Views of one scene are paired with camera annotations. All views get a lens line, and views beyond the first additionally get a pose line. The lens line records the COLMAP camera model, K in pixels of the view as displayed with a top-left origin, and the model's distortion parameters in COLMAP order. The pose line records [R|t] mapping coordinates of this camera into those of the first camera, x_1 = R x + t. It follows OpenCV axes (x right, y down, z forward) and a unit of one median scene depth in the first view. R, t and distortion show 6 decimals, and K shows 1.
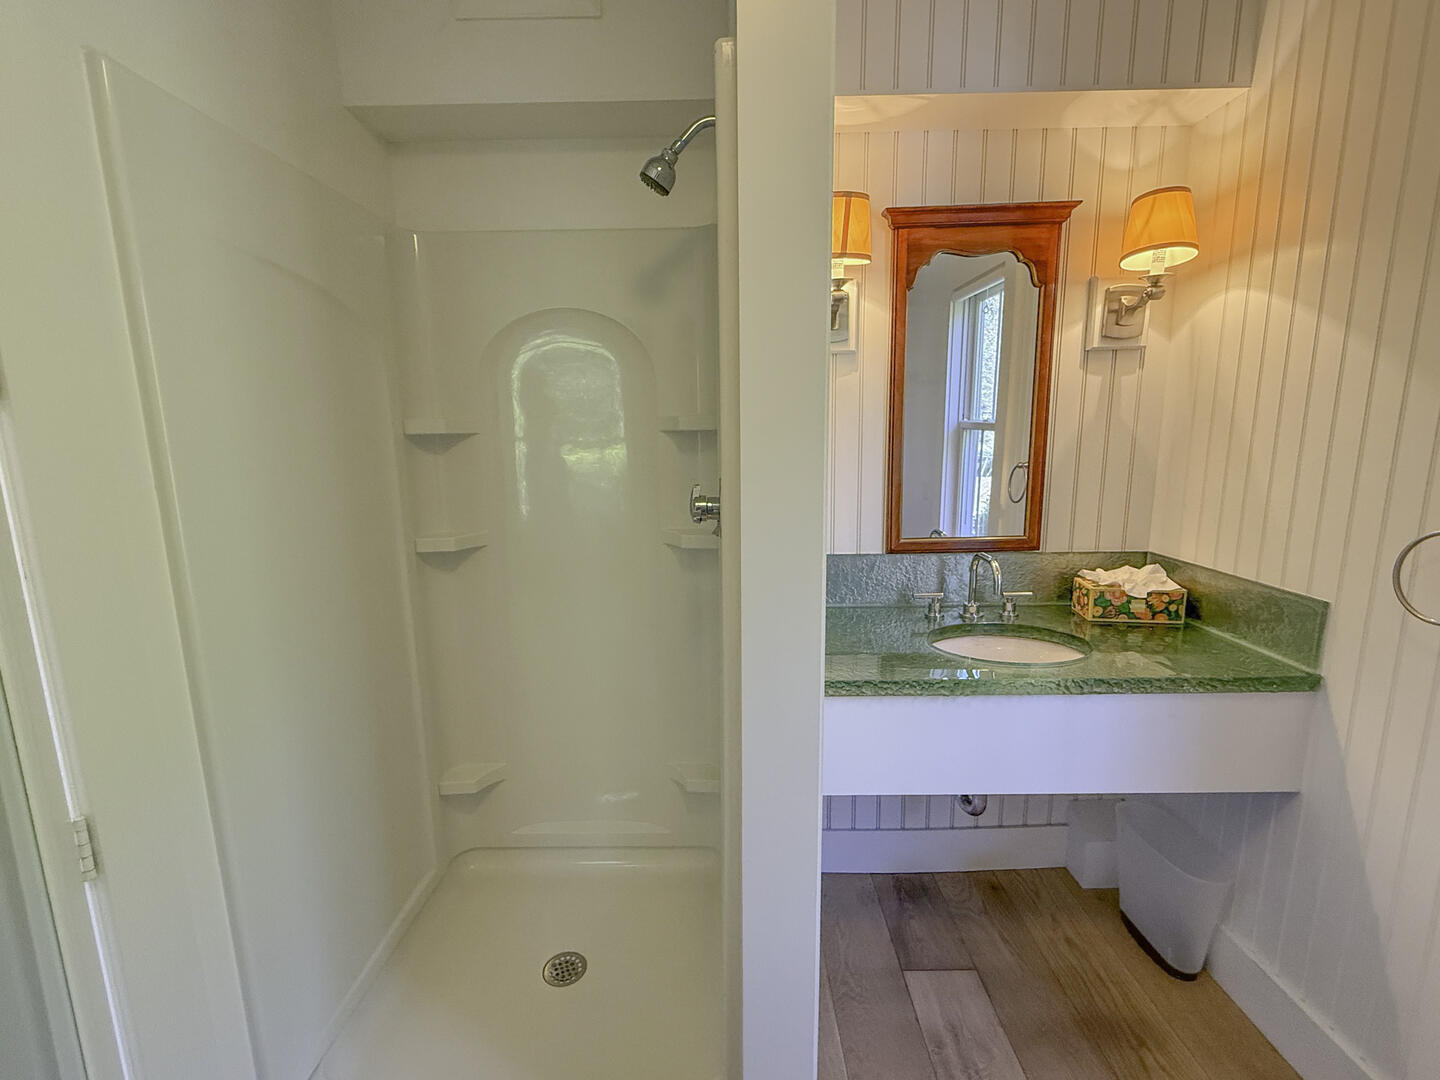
lens RADIAL K [[632.5, 0, 718.6], [0, 632.5, 539.8], [0, 0, 1]] dist [0.003053, -0.001055]
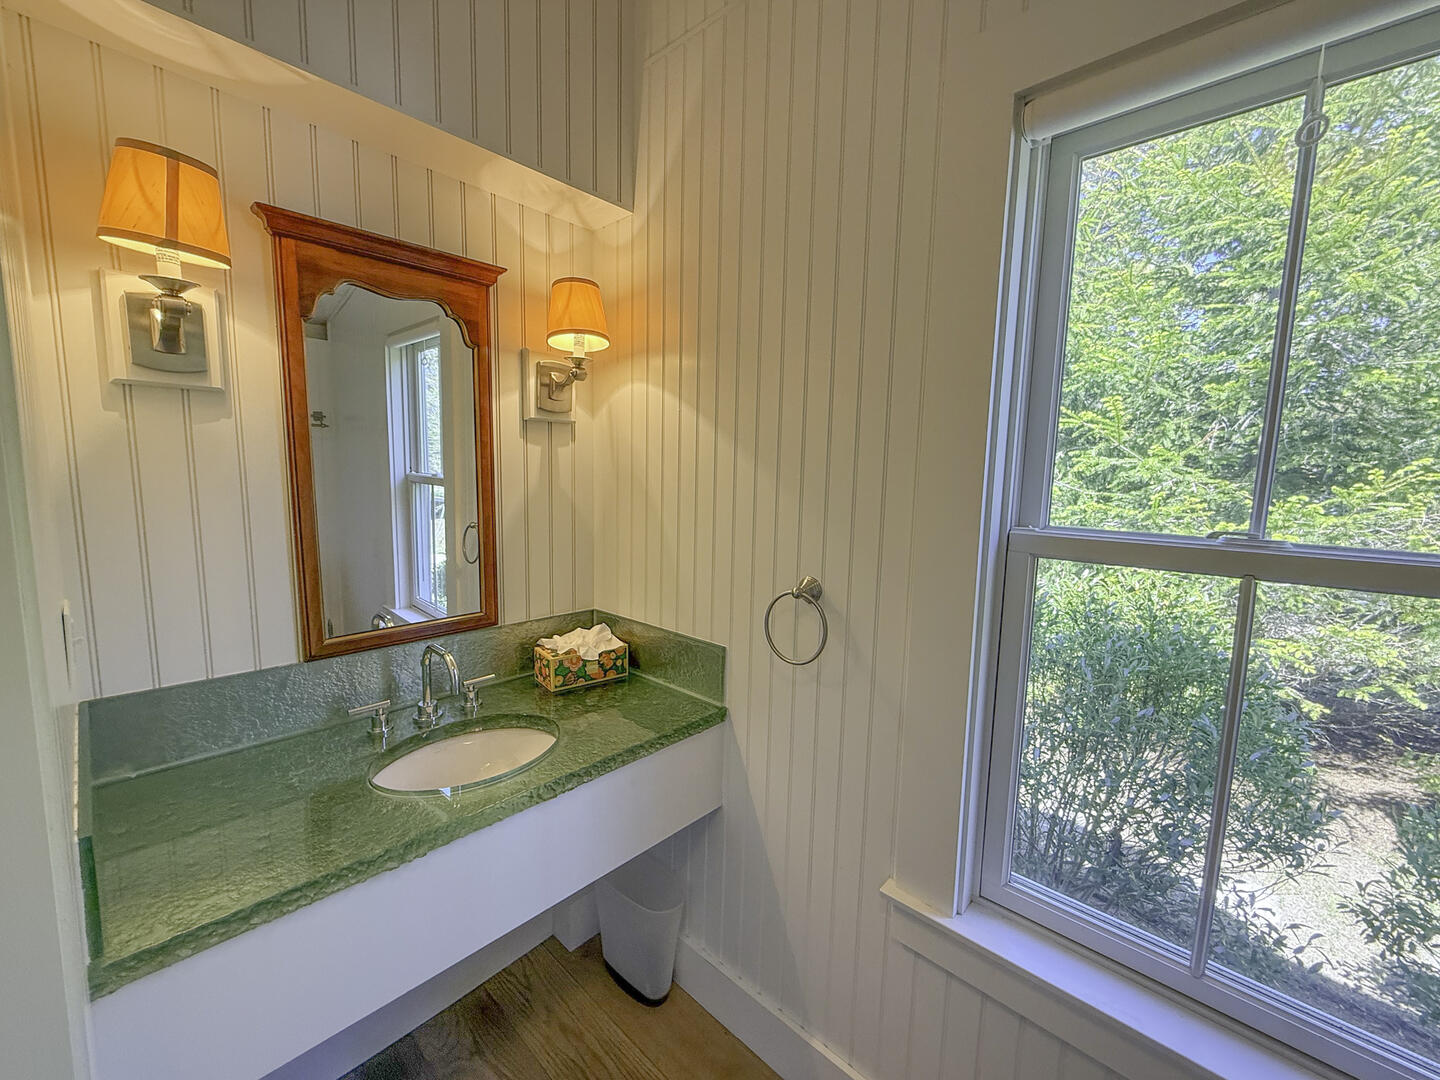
lens RADIAL K [[604.2, 0, 725.7], [0, 604.2, 544.7], [0, 0, 1]] dist [-0.002297, 0.000420]
pose [[0.672881, -0.053198, 0.737836, 0.090226], [0.096656, 0.995183, -0.016394, -0.063186], [-0.733409, 0.082347, 0.674781, 0.156631]]
